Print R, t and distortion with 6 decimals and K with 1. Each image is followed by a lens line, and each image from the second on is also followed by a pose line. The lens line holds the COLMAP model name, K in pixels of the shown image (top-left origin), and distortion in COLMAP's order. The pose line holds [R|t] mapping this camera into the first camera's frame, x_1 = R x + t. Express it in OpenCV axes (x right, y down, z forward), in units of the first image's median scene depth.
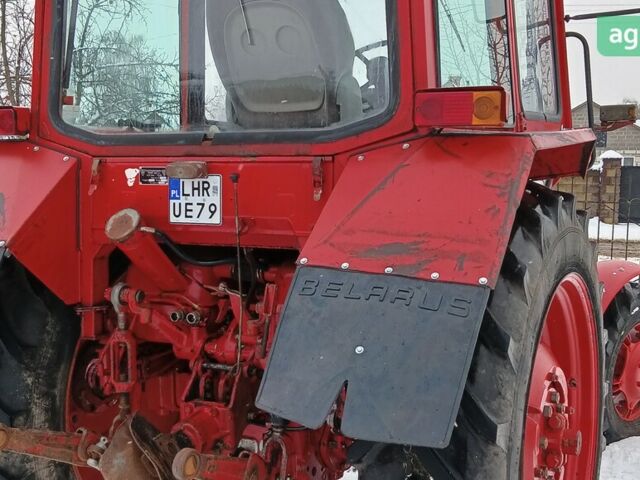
lens RADIAL K [[874.1, 0, 320.0], [0, 874.1, 240.0], [0, 0, 1]] dist [0.139156, -0.271276]
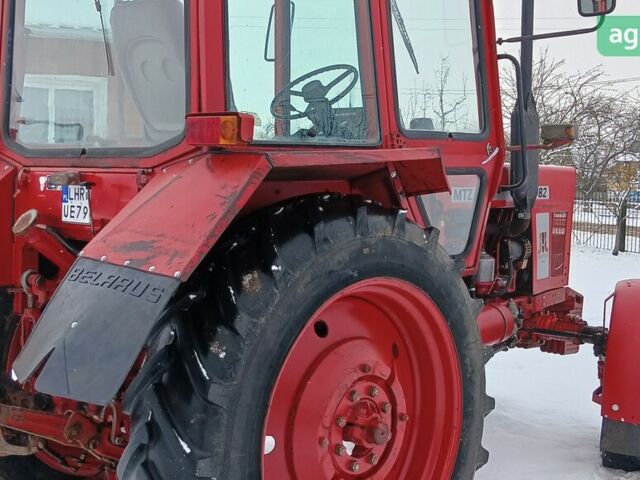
lens RADIAL K [[874.1, 0, 320.0], [0, 874.1, 240.0], [0, 0, 1]] dist [0.139156, -0.271276]
pose [[0.959950, 0.037049, -0.277711, 0.518152], [-0.040889, 0.999131, -0.008046, 0.001200], [0.277172, 0.019079, 0.960631, -0.075049]]
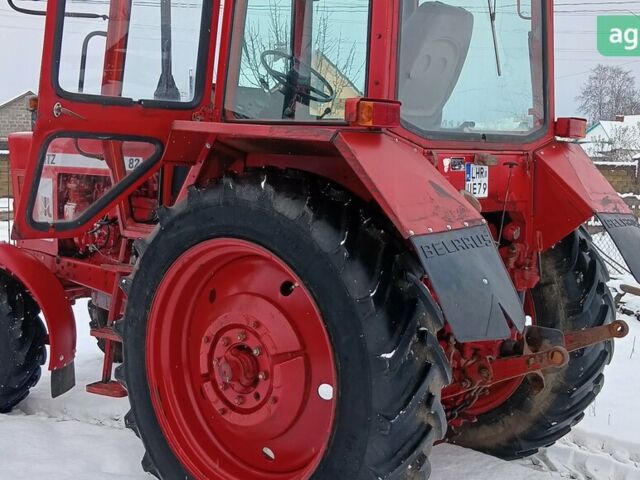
lens RADIAL K [[874.1, 0, 320.0], [0, 874.1, 240.0], [0, 0, 1]] dist [0.139156, -0.271276]
pose [[0.213615, -0.093437, 0.972439, -1.562662], [0.059902, 0.994795, 0.082427, -0.082228], [-0.975080, 0.040644, 0.218100, 0.937959]]
